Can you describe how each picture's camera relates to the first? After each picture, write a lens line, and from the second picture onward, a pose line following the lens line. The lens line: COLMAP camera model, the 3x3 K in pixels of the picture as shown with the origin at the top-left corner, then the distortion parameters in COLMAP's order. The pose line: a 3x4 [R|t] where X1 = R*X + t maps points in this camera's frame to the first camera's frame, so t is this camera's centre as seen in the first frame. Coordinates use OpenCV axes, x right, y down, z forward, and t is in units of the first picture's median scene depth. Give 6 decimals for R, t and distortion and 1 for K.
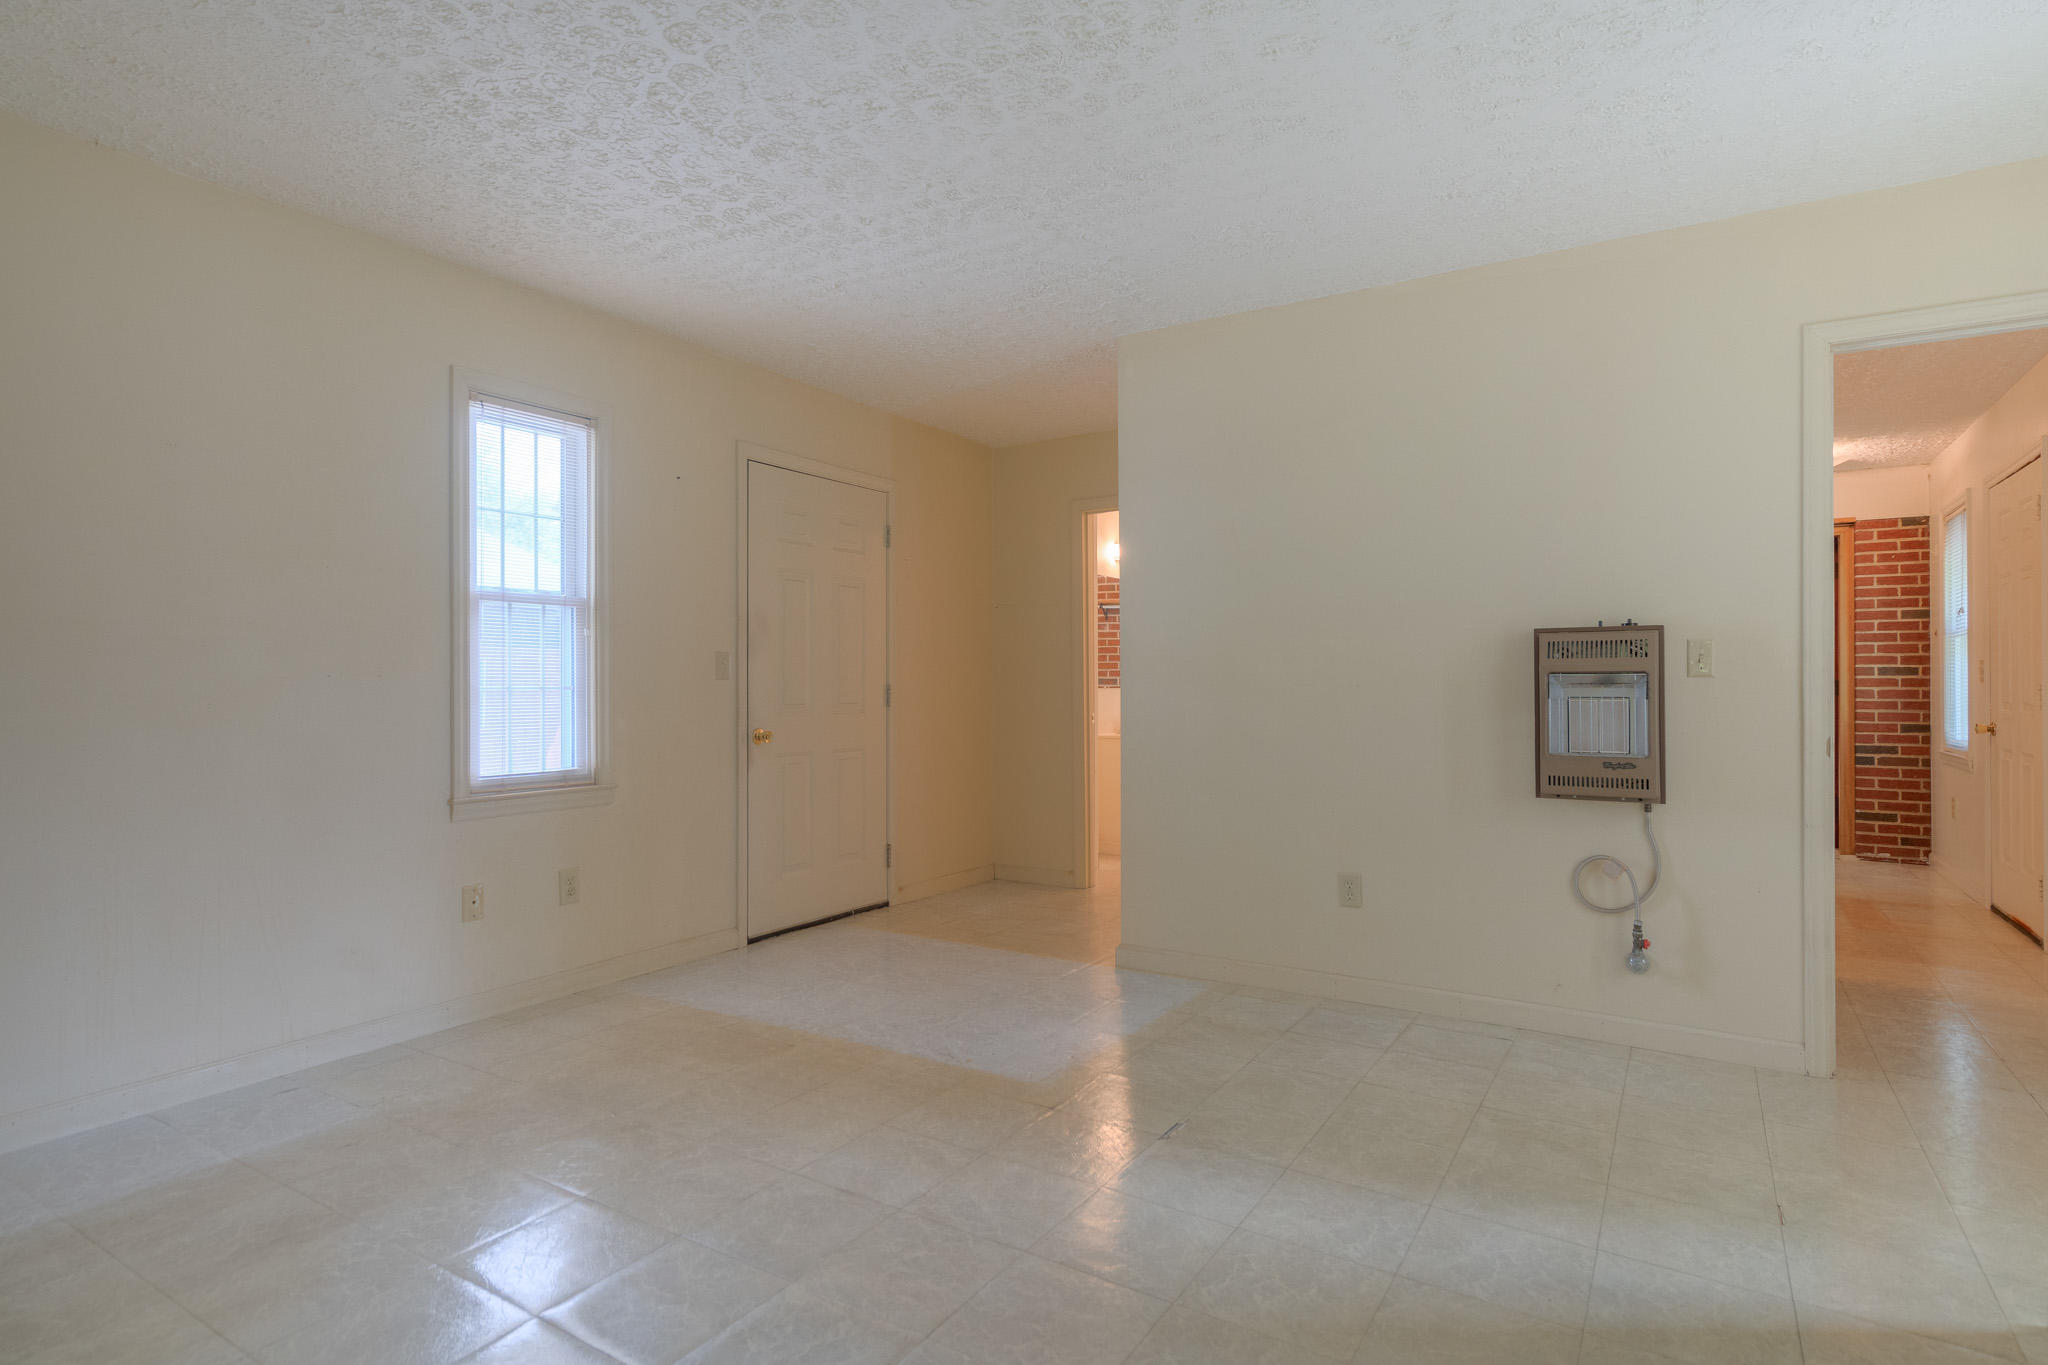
lens RADIAL K [[1057.2, 0, 1028.8], [0, 1057.2, 673.9], [0, 0, 1]] dist [0.002346, -0.000677]
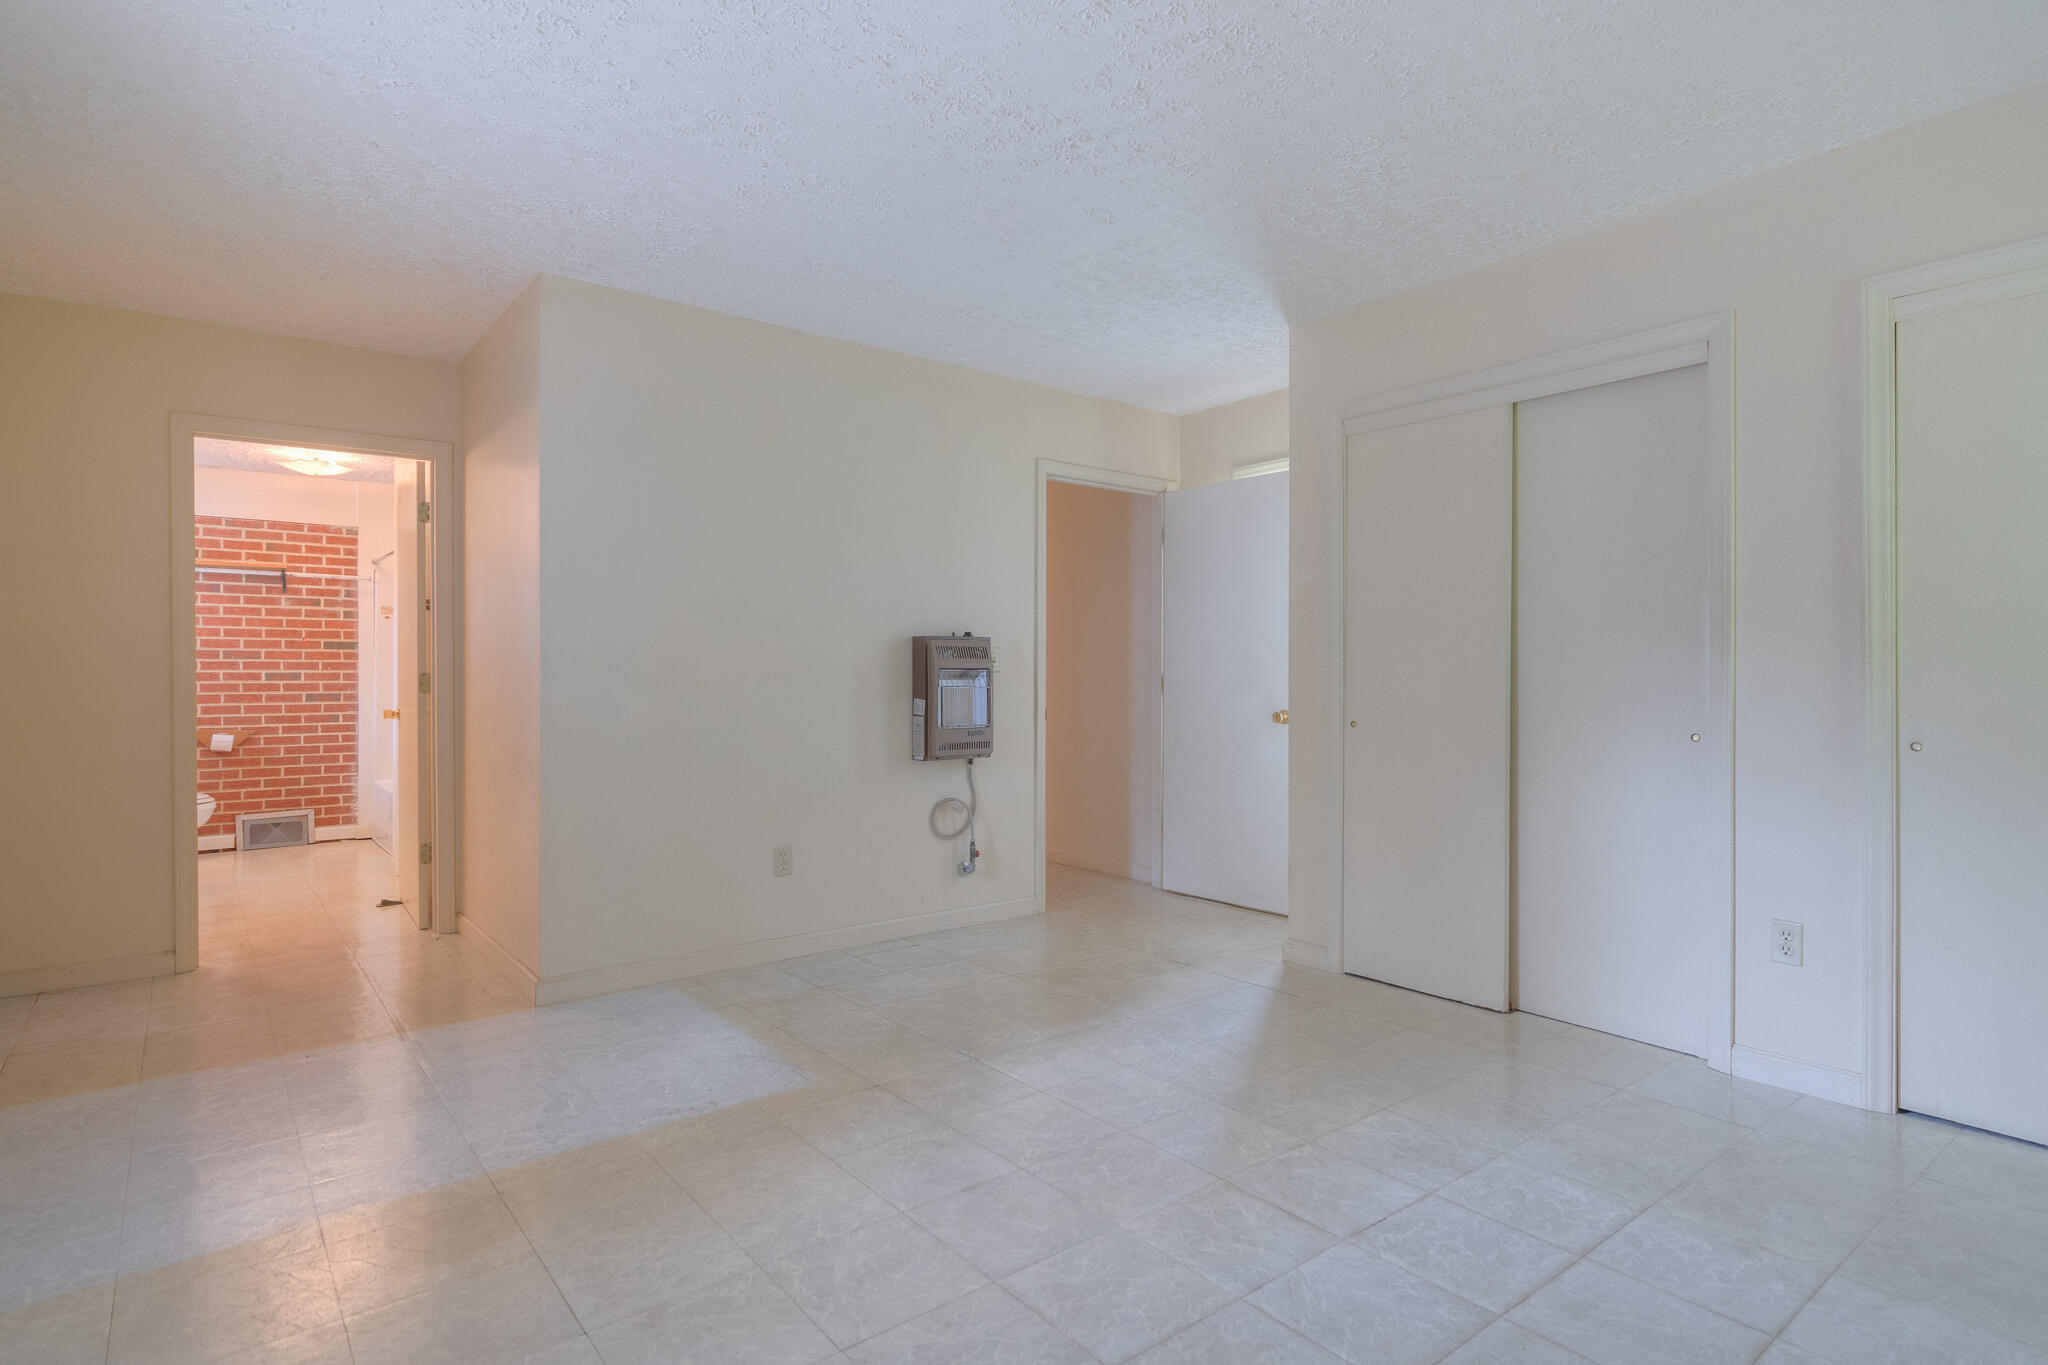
lens RADIAL K [[1057.2, 0, 1028.8], [0, 1057.2, 672.6], [0, 0, 1]] dist [0.002346, -0.000677]
pose [[0.330320, 0.004501, 0.943858, -0.769540], [-0.006003, 0.999978, -0.002668, 0.007011], [-0.943850, -0.004785, 0.330340, 0.440795]]
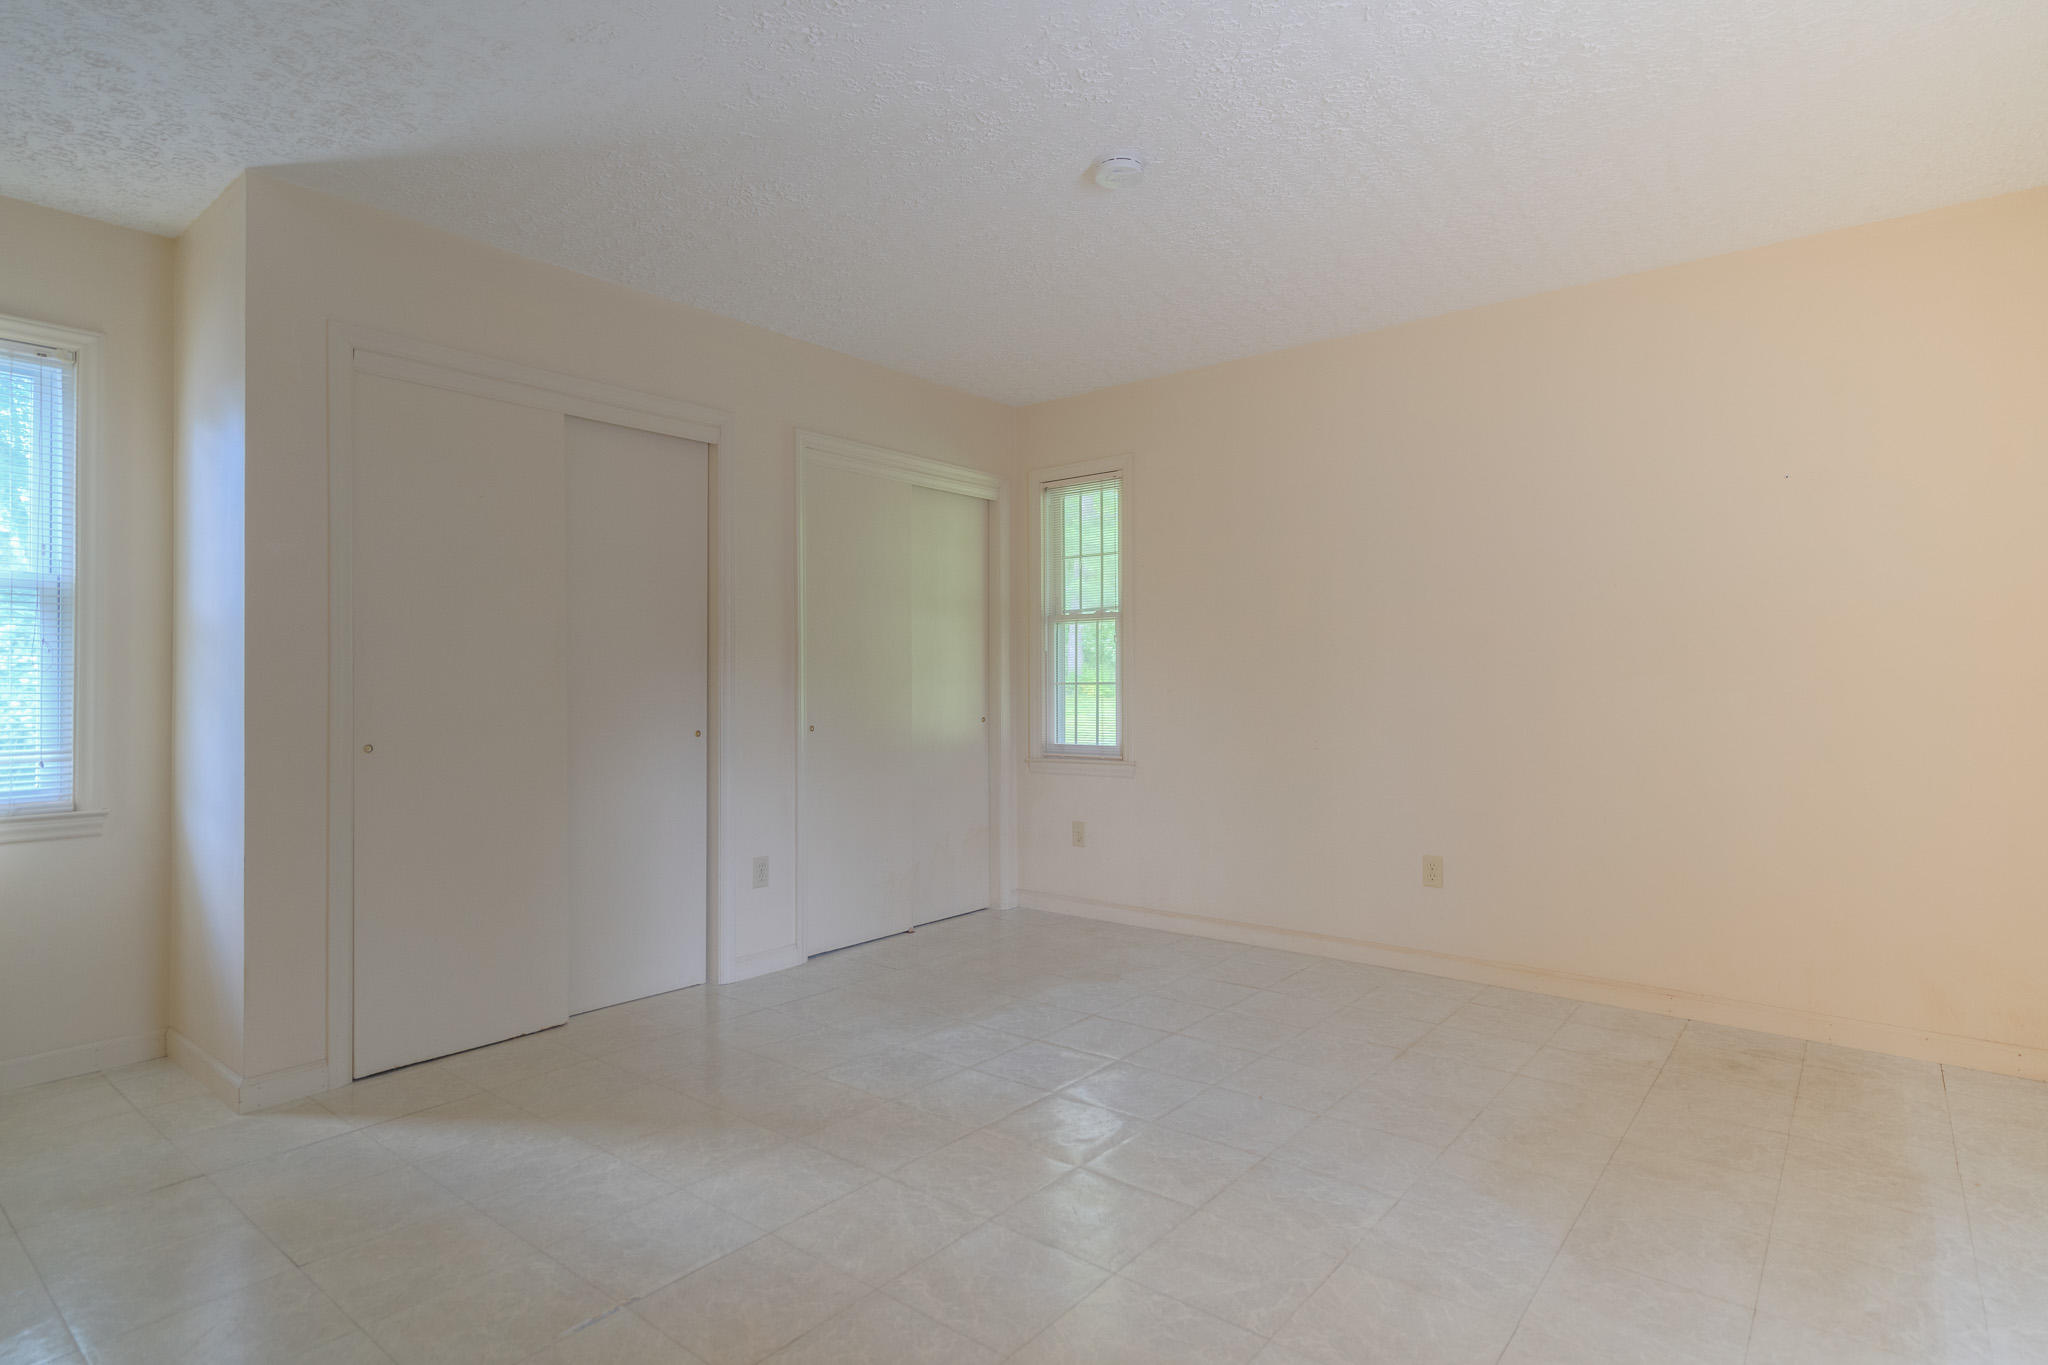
lens RADIAL K [[1057.2, 0, 1027.9], [0, 1057.2, 679.5], [0, 0, 1]] dist [0.002346, -0.000677]
pose [[-0.992898, 0.006684, 0.118777, -0.188540], [0.005636, 0.999942, -0.009156, 0.011447], [-0.118832, -0.008421, -0.992879, 1.345622]]
